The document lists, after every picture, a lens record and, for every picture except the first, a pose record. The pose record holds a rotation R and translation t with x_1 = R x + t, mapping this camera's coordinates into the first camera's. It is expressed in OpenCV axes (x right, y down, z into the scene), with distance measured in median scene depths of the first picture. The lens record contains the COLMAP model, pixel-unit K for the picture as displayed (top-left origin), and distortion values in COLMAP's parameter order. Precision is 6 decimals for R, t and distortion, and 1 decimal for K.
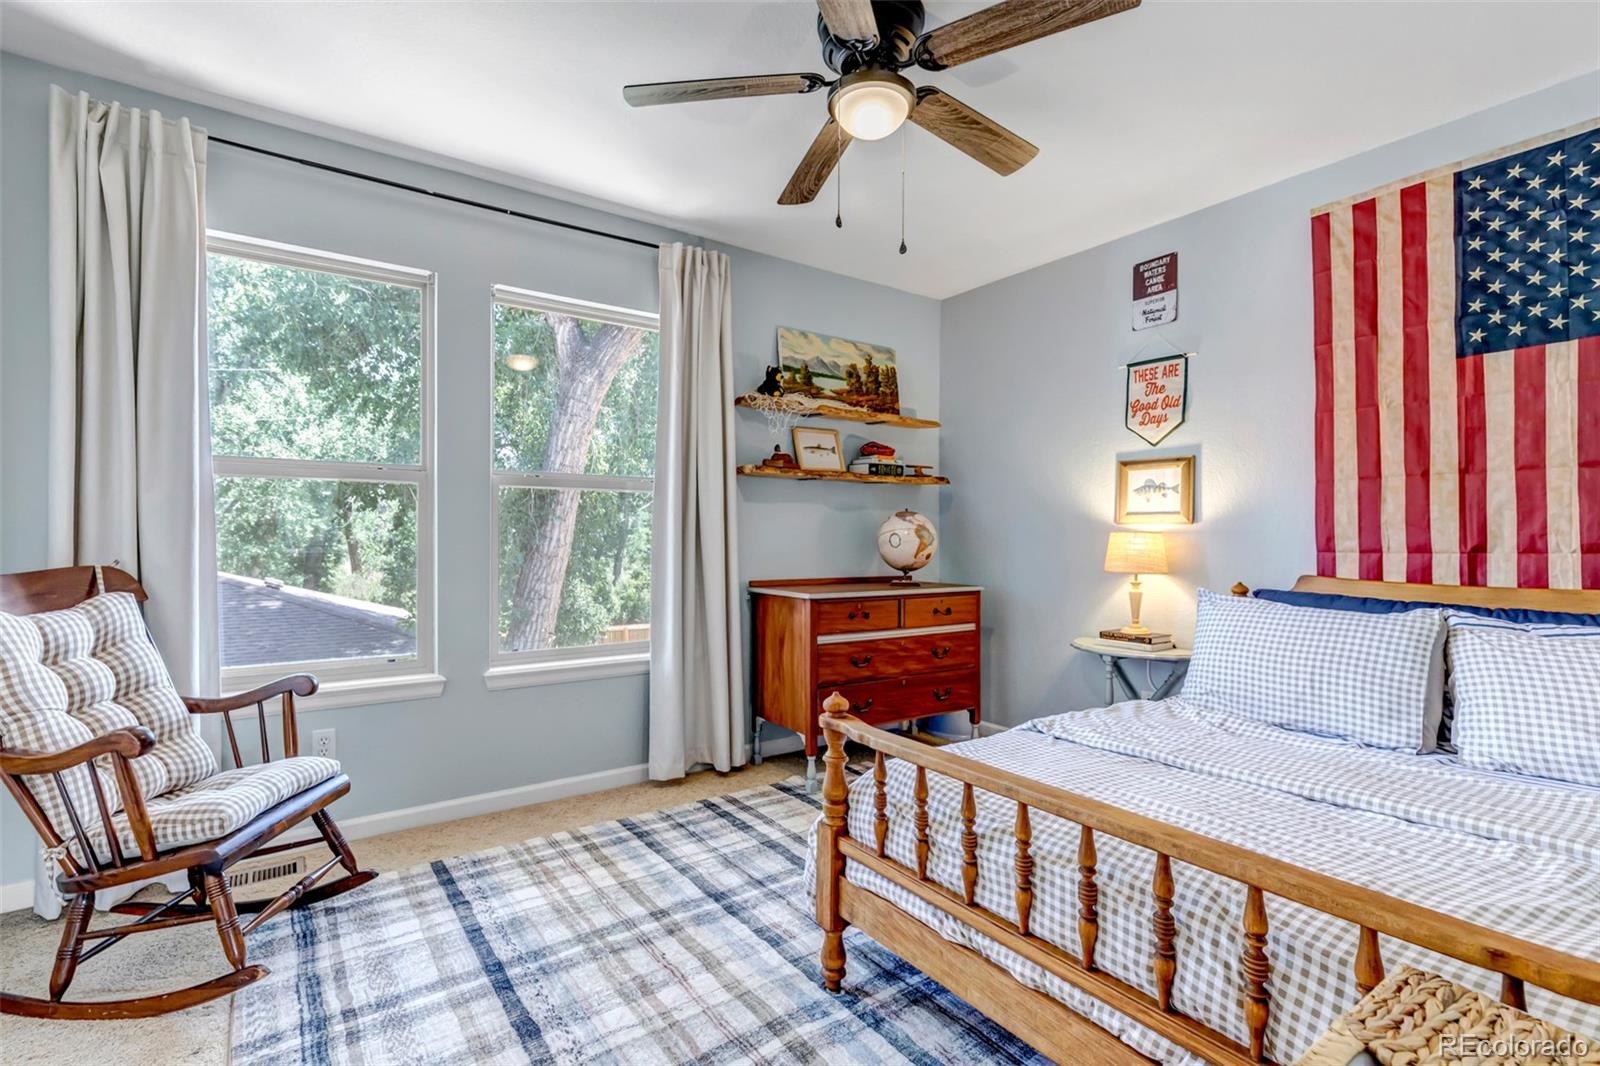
lens RADIAL K [[745.2, 0, 787.4], [0, 745.2, 536.1], [0, 0, 1]] dist [-0.000733, -0.000419]
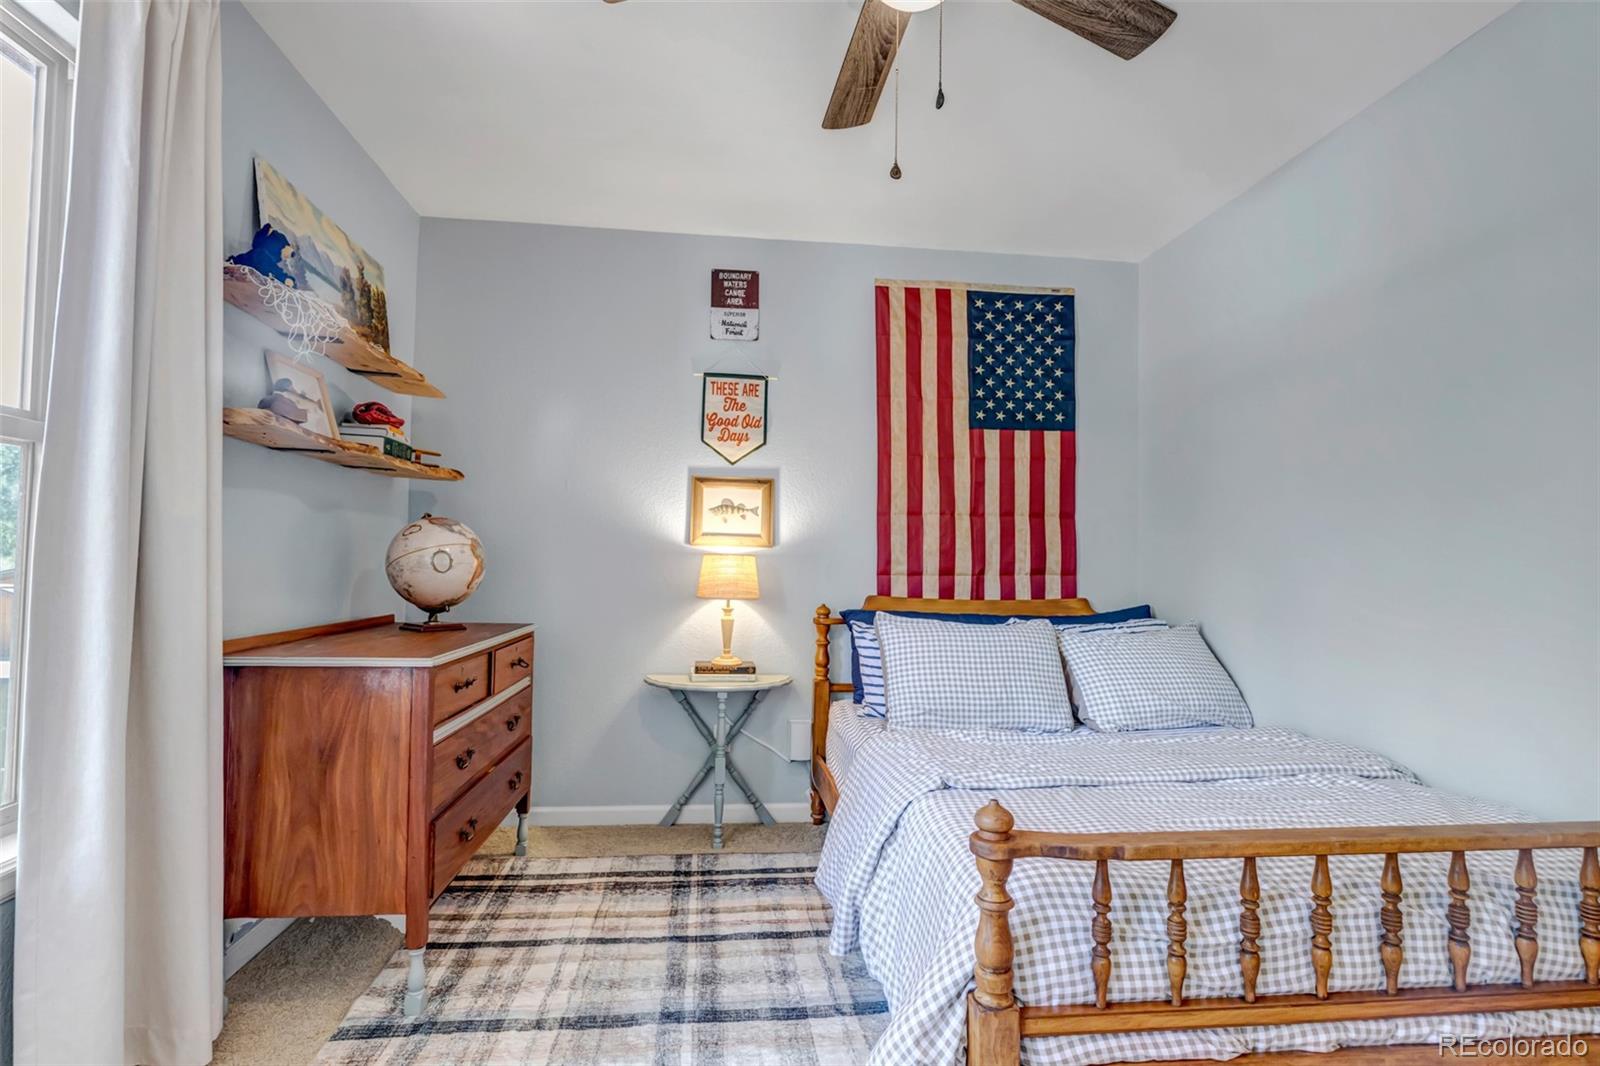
lens RADIAL K [[785.3, 0, 794.6], [0, 785.3, 535.5], [0, 0, 1]] dist [-0.006787, 0.001672]
pose [[0.466104, 0.032577, 0.884130, -0.370983], [-0.015200, 0.999469, -0.028813, -0.002494], [-0.884599, -0.000009, 0.466352, 0.478562]]
